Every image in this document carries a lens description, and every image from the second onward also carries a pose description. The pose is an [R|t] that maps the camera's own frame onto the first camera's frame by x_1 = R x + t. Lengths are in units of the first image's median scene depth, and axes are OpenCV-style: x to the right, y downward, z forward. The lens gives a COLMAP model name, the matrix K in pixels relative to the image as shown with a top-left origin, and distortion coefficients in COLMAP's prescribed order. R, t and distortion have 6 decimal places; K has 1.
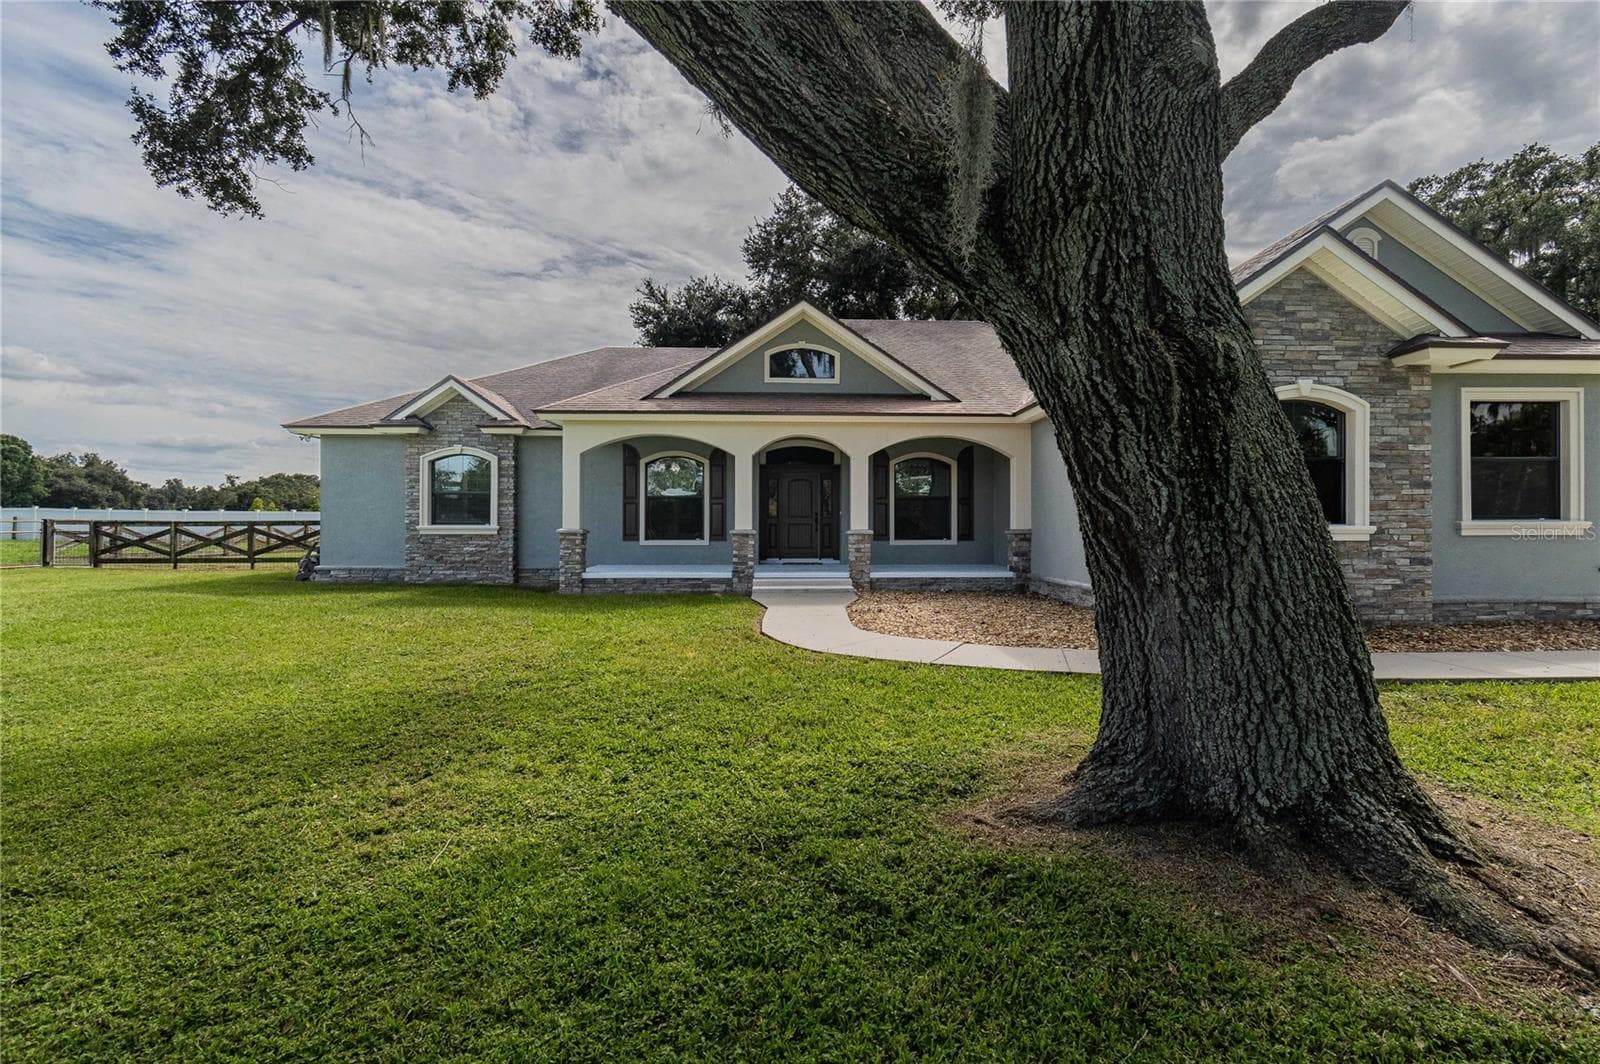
lens RADIAL K [[717.1, 0, 812.5], [0, 717.1, 531.6], [0, 0, 1]] dist [0.013833, -0.000027]
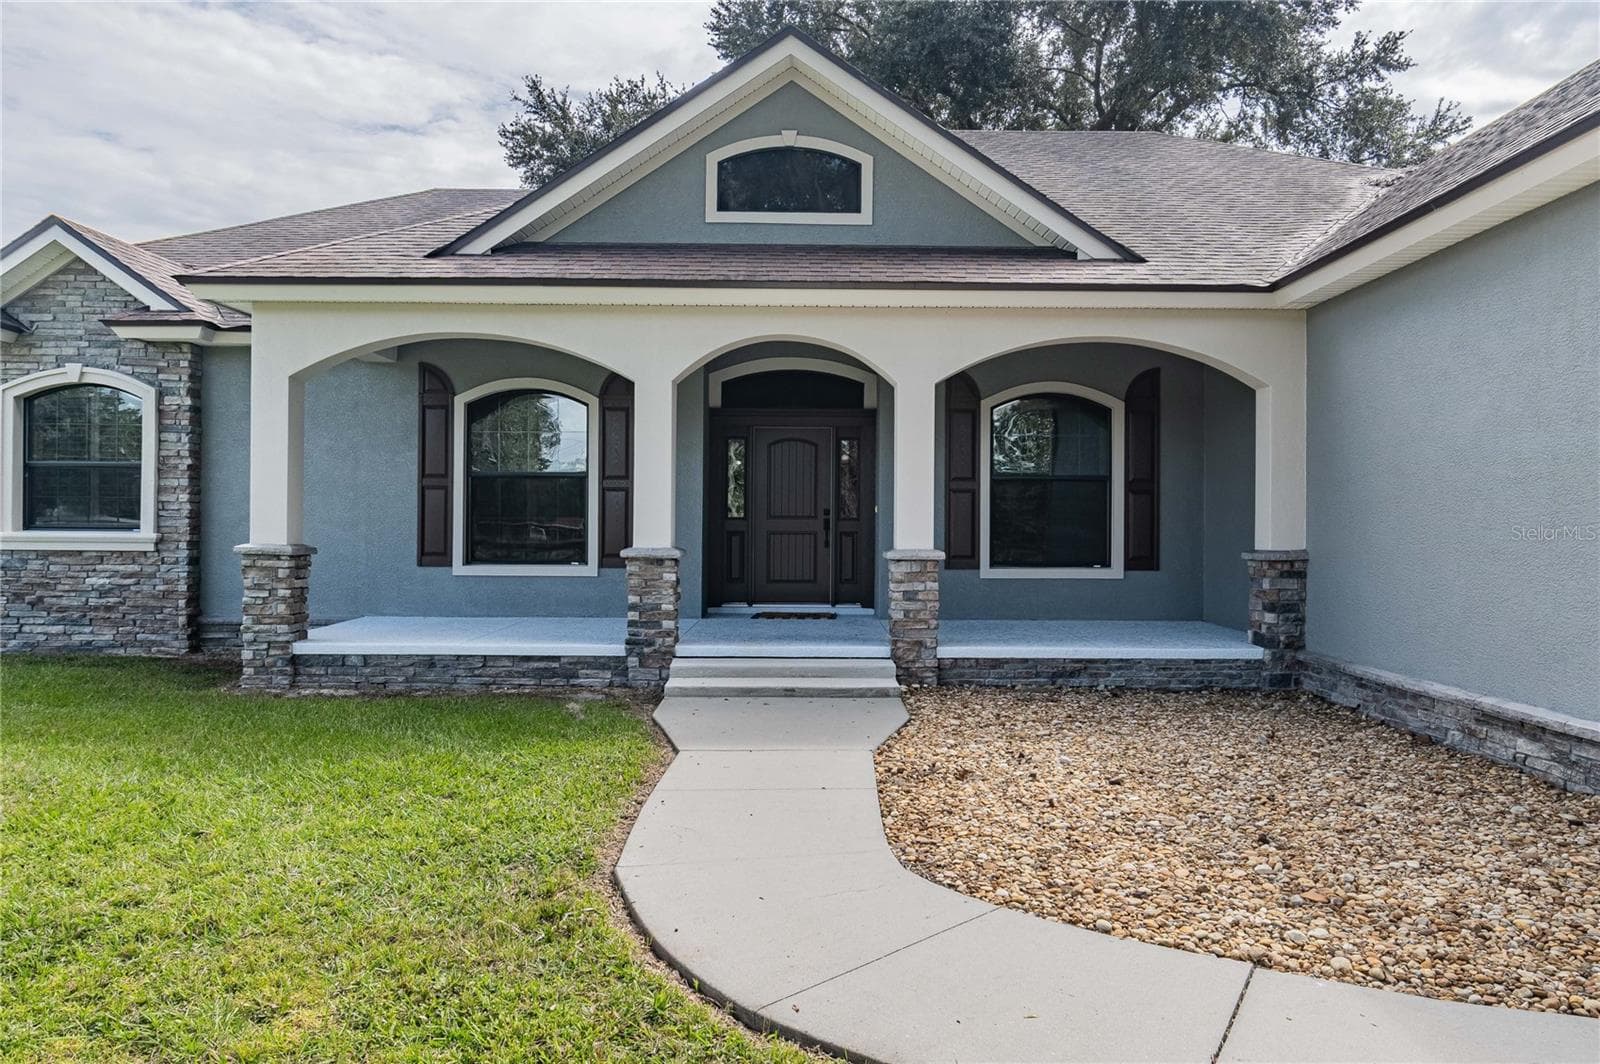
lens RADIAL K [[1174.9, 0, 800.0], [0, 1174.9, 532.0], [0, 0, 1]] dist [0.005523, 0.001173]
pose [[0.999266, 0.006117, -0.037828, 0.021464], [-0.006221, 0.999977, -0.002631, -0.010591], [0.037811, 0.002864, 0.999281, 0.259915]]
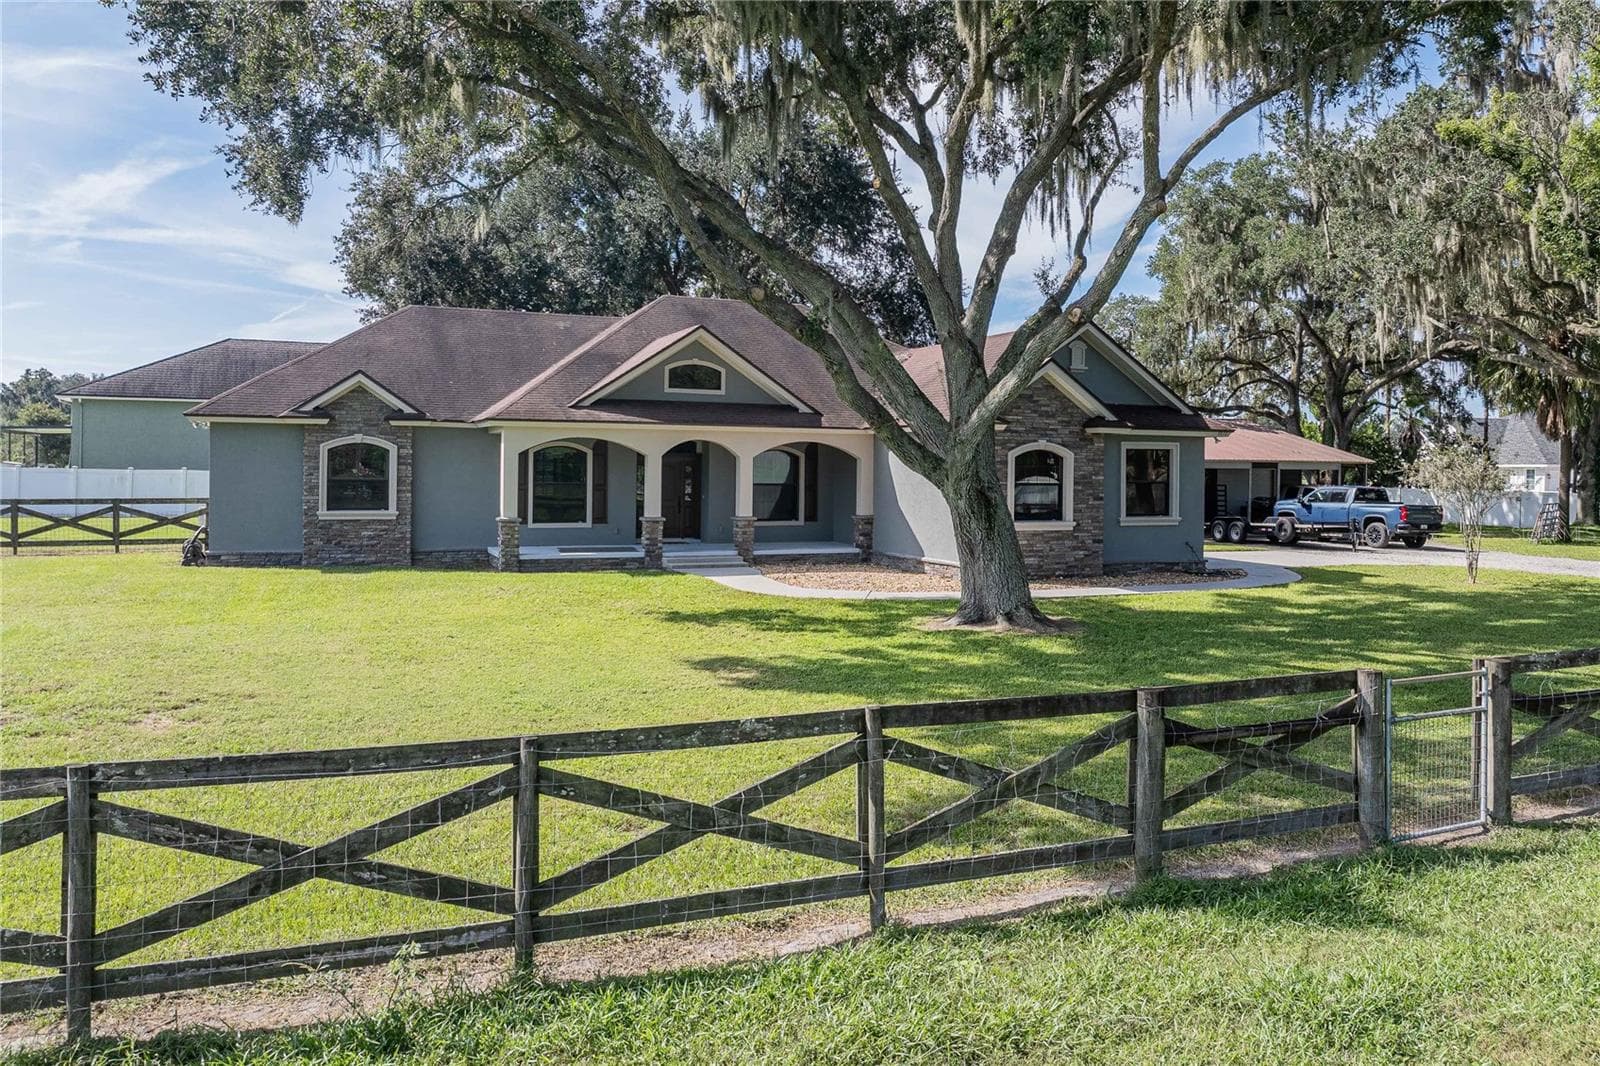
lens RADIAL K [[1174.9, 0, 800.0], [0, 1174.9, 533.0], [0, 0, 1]] dist [0.005523, 0.001173]
pose [[0.945099, -0.010184, 0.326626, -0.489384], [-0.006018, 0.998802, 0.048556, -0.070457], [-0.326730, -0.047856, 0.943905, -0.913642]]
